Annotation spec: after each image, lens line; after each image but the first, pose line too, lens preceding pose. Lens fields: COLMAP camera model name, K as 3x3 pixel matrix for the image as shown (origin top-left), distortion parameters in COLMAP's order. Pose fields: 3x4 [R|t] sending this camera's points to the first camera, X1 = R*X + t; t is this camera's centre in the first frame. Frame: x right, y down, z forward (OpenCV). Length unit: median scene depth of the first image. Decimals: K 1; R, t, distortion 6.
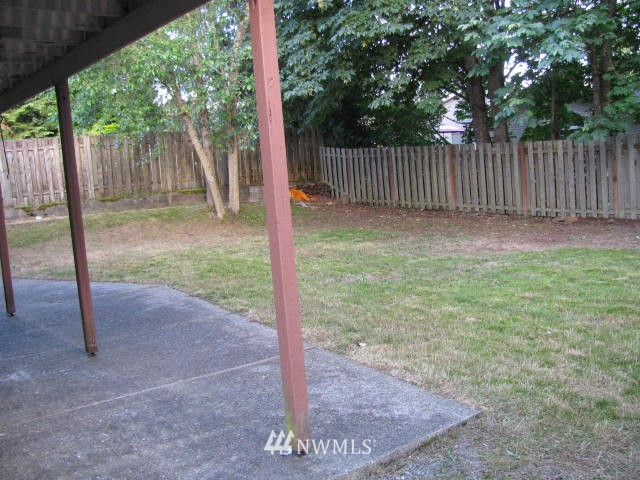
lens RADIAL K [[658.8, 0, 320.0], [0, 658.8, 240.0], [0, 0, 1]] dist [-0.225358, 0.288770]
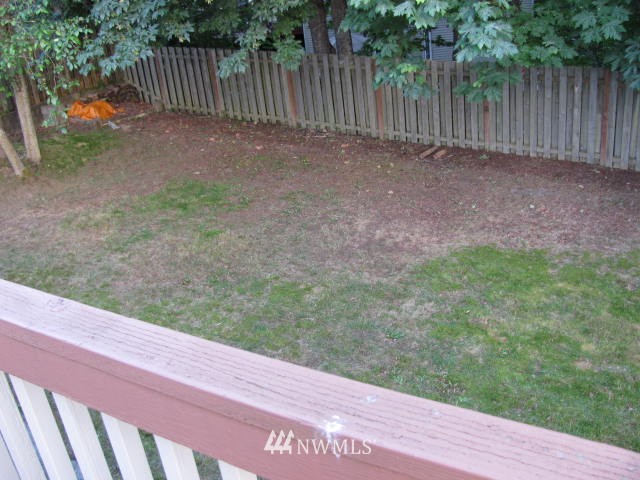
lens RADIAL K [[658.8, 0, 320.0], [0, 658.8, 240.0], [0, 0, 1]] dist [-0.225358, 0.288770]
pose [[0.942346, -0.161598, 0.293037, -0.056108], [0.066709, 0.948814, 0.308711, -0.211419], [-0.327925, -0.271364, 0.904890, 0.188618]]
